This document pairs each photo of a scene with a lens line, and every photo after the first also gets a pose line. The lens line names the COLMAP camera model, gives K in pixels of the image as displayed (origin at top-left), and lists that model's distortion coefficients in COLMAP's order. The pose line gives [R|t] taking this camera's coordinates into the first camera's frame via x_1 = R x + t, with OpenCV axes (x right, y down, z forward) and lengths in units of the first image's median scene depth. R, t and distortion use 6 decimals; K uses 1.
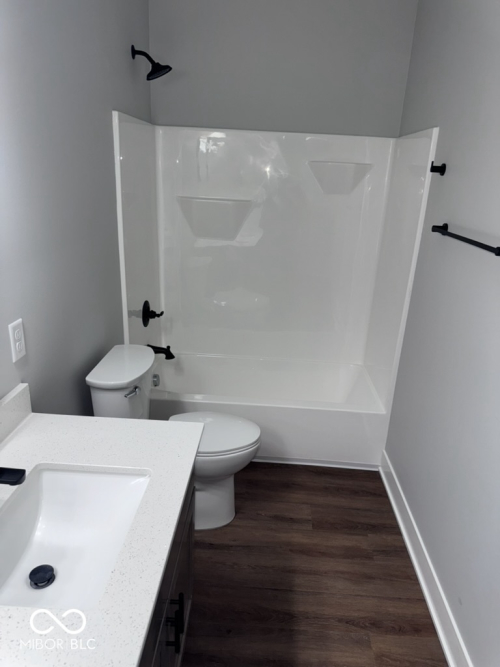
lens RADIAL K [[470.4, 0, 250.8], [0, 470.4, 338.5], [0, 0, 1]] dist [0.041142, -0.018775]
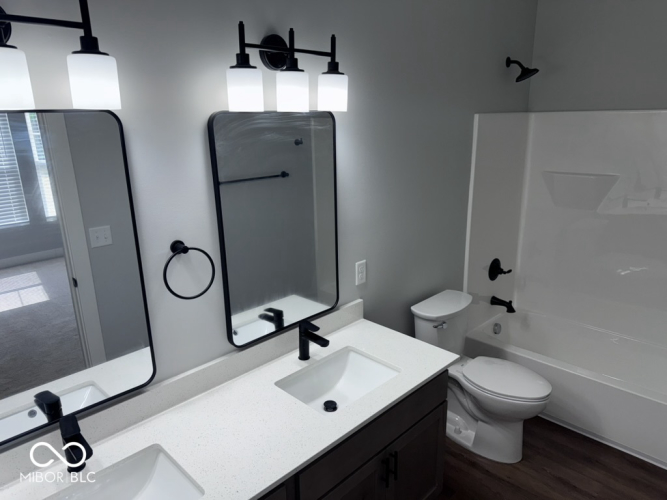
lens RADIAL K [[470.4, 0, 333.9], [0, 470.4, 248.0], [0, 0, 1]] dist [0.041142, -0.018775]
pose [[0.739366, 0.122797, -0.662011, 0.329489], [-0.173767, 0.984721, -0.011414, -0.029050], [0.650494, 0.123475, 0.749407, -0.189218]]
